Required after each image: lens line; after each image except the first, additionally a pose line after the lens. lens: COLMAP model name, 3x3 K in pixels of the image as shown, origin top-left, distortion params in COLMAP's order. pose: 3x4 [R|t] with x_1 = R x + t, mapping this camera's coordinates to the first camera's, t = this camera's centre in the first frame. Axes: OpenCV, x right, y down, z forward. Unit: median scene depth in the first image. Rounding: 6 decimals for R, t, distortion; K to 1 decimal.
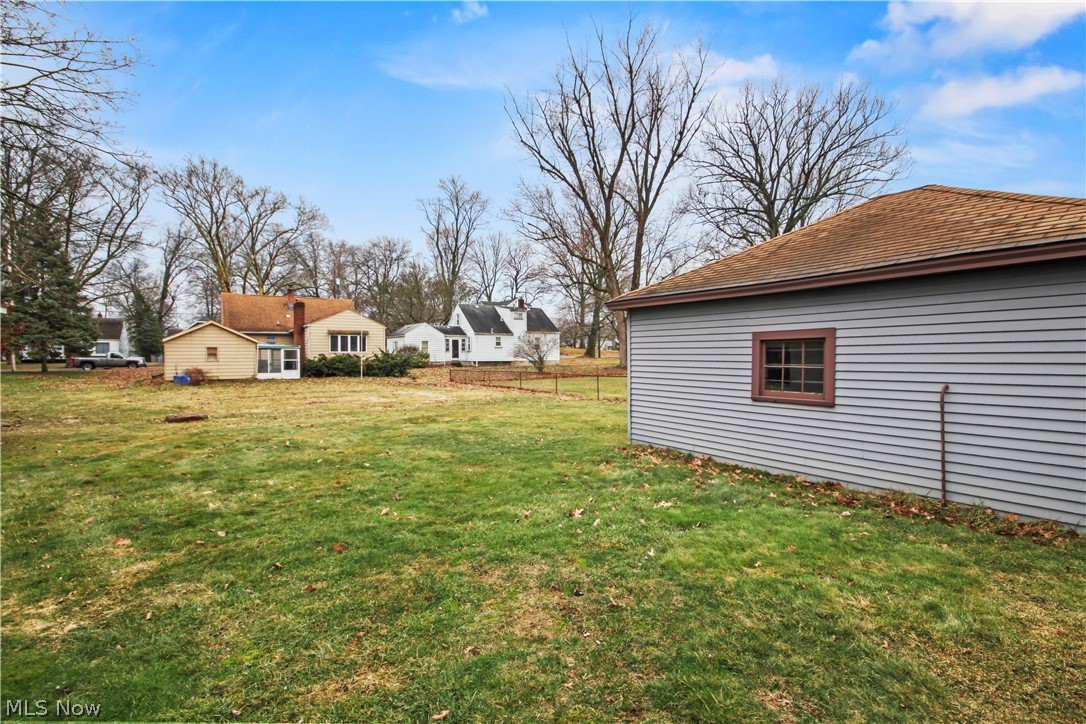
lens RADIAL K [[518.2, 0, 543.0], [0, 518.2, 362.0], [0, 0, 1]] dist [0.000579, -0.006742]
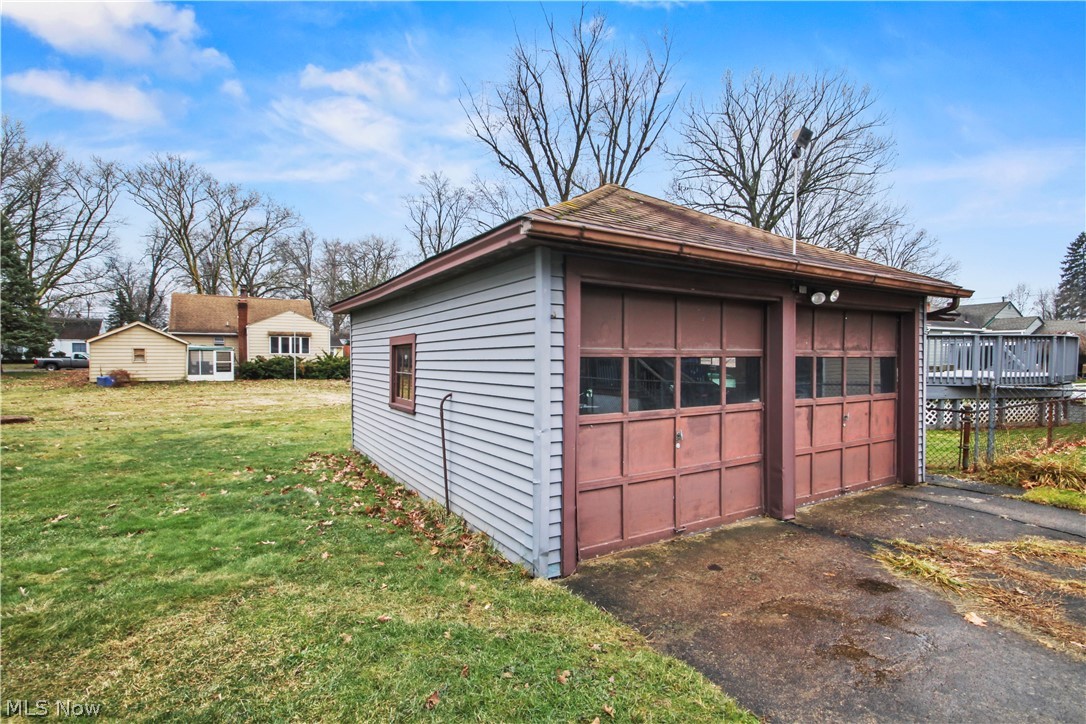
lens RADIAL K [[533.5, 0, 548.1], [0, 533.5, 378.6], [0, 0, 1]] dist [0.000194, -0.000278]
pose [[0.999626, 0.004768, -0.026935, 0.125081], [-0.004043, 0.999630, 0.026903, -0.001337], [0.027053, -0.026784, 0.999275, 0.000486]]
